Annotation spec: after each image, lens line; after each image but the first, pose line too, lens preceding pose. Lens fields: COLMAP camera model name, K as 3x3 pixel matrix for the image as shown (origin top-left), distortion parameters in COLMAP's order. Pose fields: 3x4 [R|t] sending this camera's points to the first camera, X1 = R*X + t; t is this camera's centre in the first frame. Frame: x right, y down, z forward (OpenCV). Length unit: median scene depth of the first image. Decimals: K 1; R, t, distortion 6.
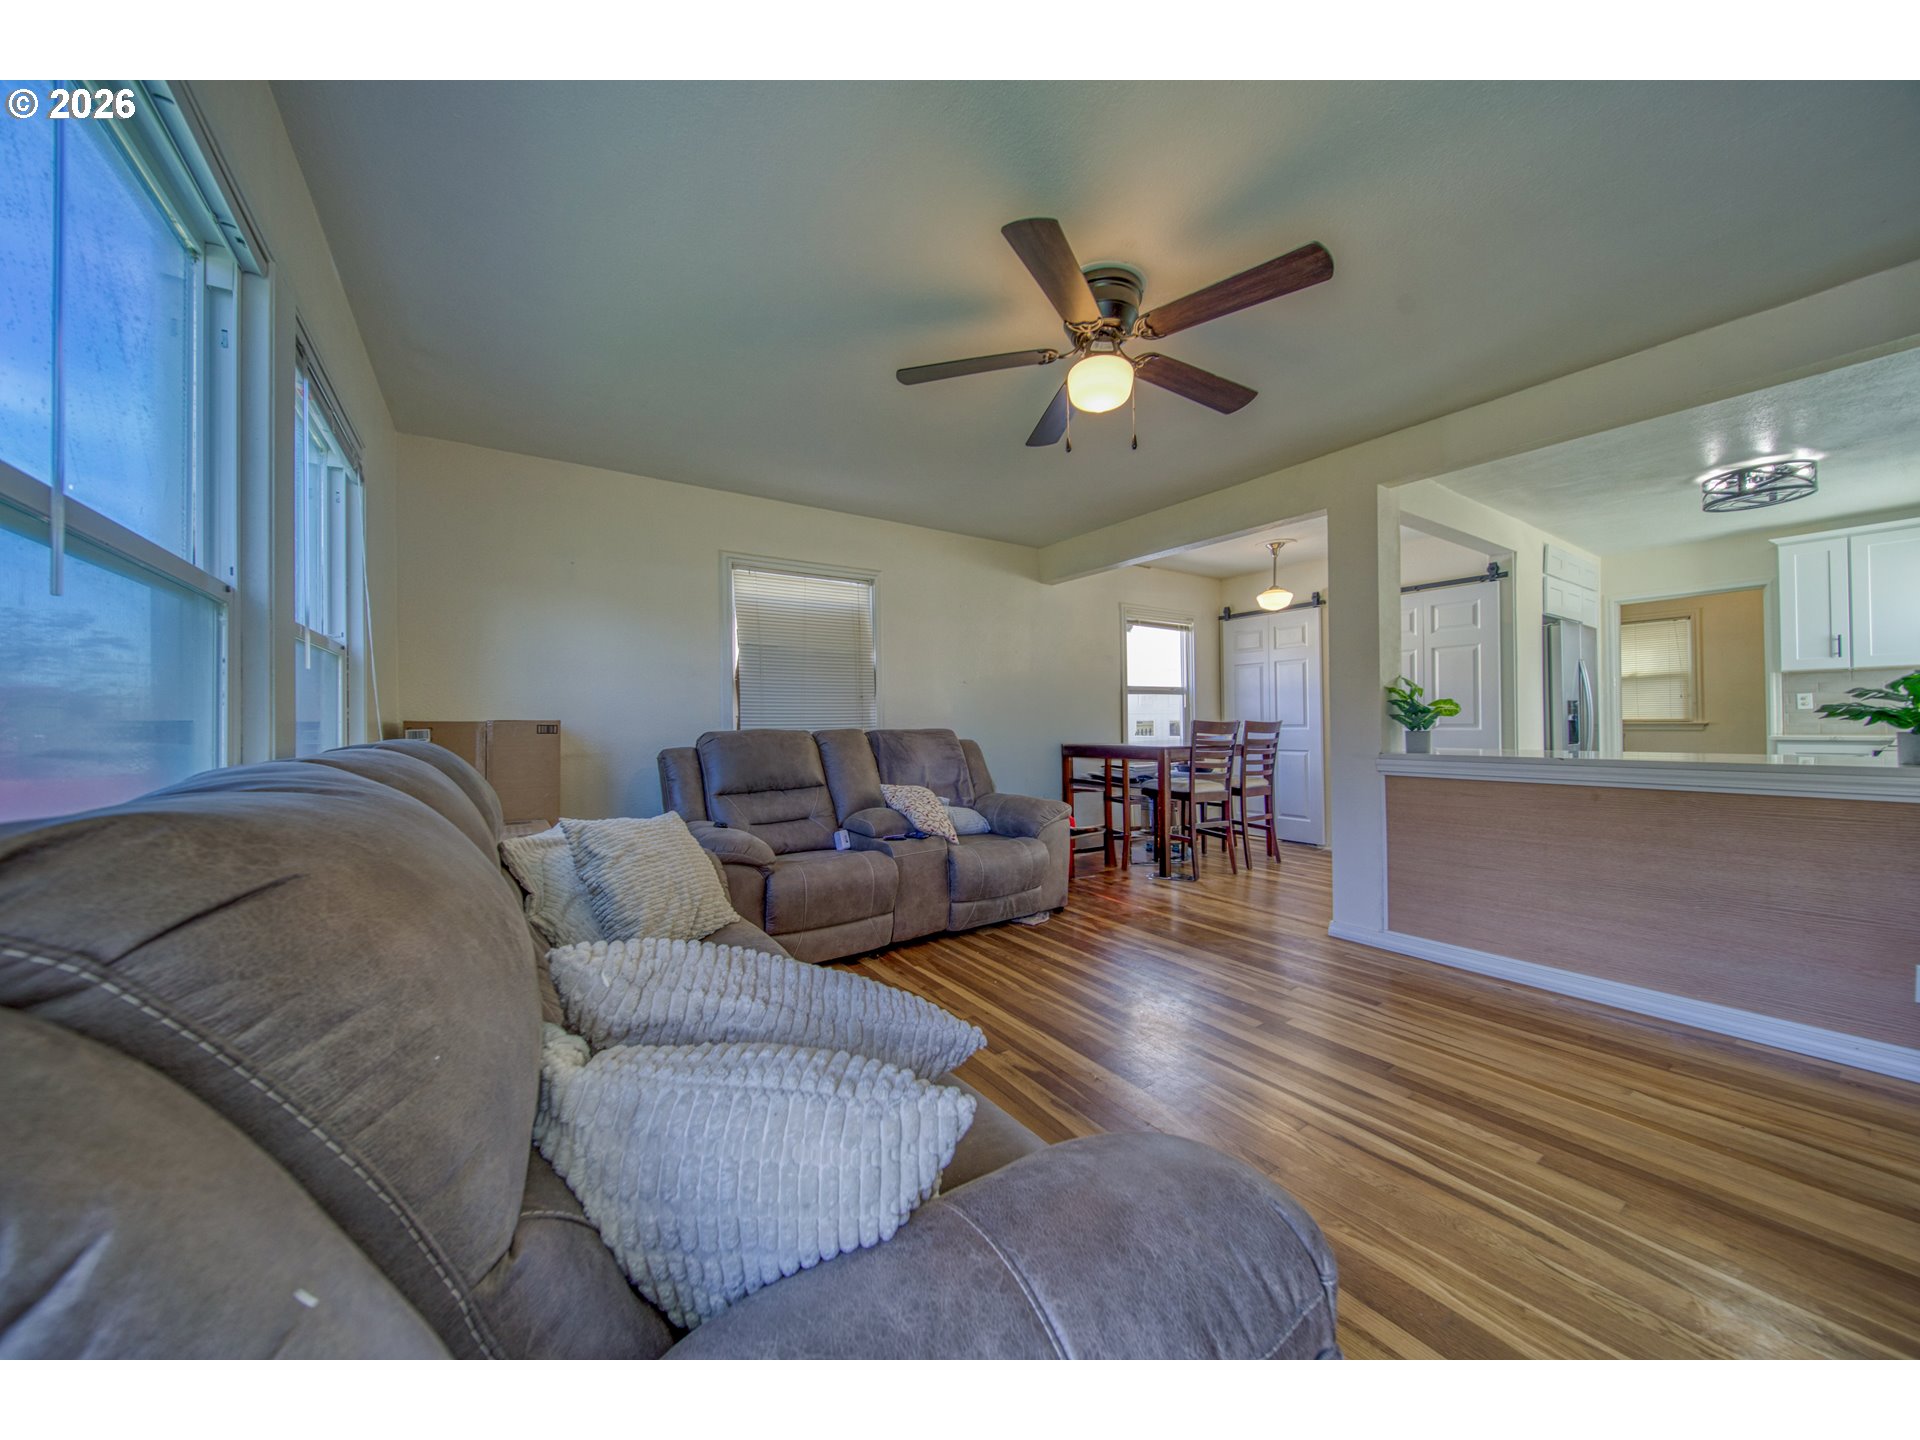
lens RADIAL K [[673.5, 0, 956.4], [0, 673.5, 716.3], [0, 0, 1]] dist [-0.000781, -0.001062]
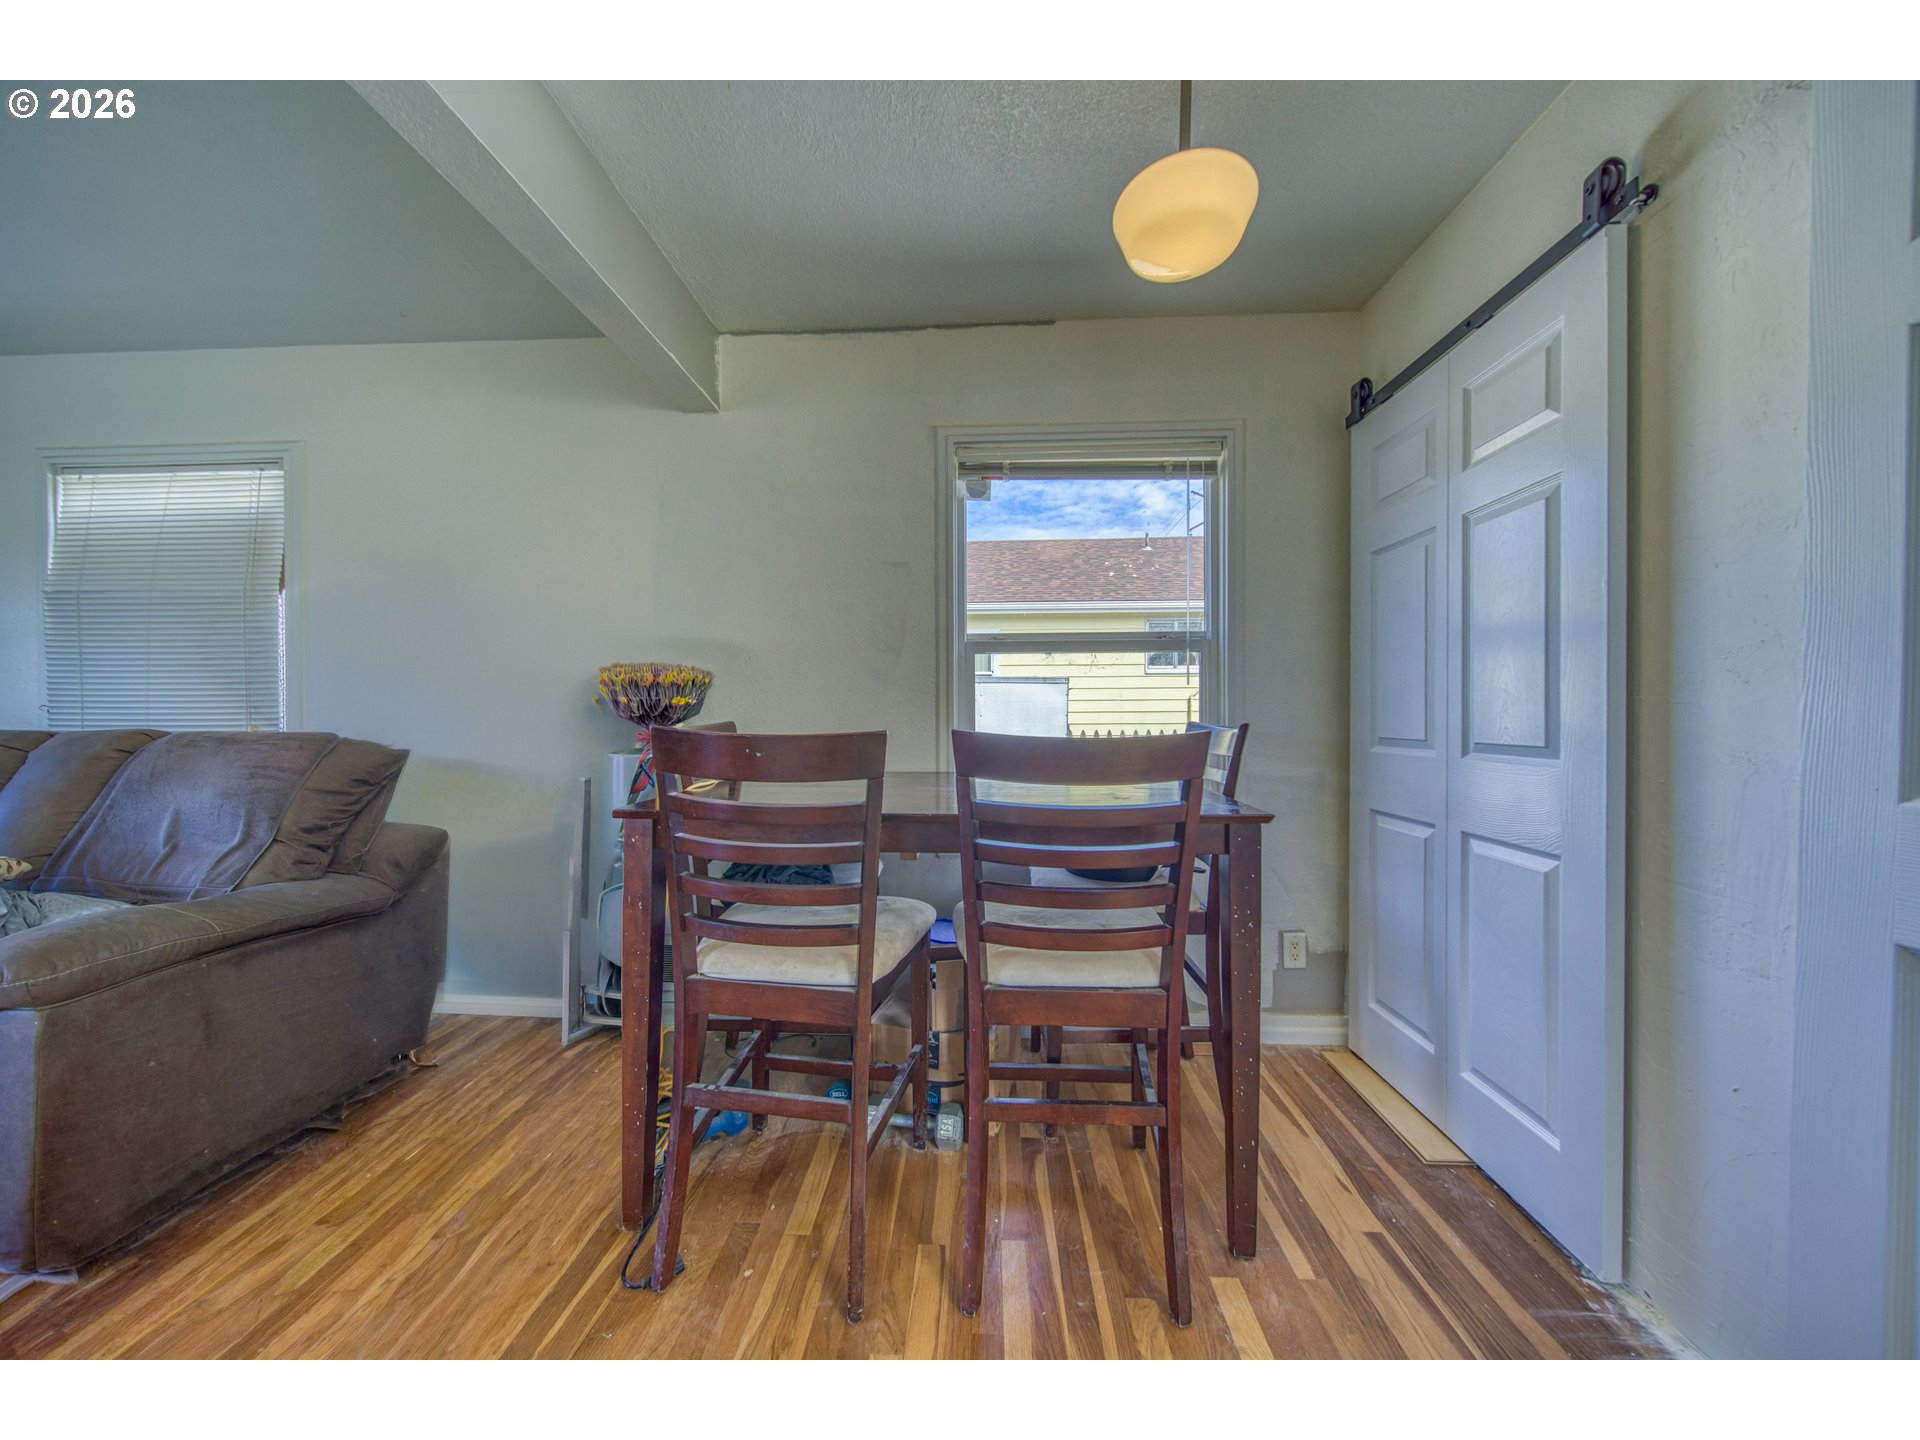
lens RADIAL K [[673.5, 0, 952.5], [0, 673.5, 716.5], [0, 0, 1]] dist [-0.000781, -0.001062]
pose [[0.787351, 0.016144, -0.616293, 0.527315], [-0.005916, 0.999809, 0.018632, -0.001328], [0.616476, -0.011024, 0.787296, 0.713620]]
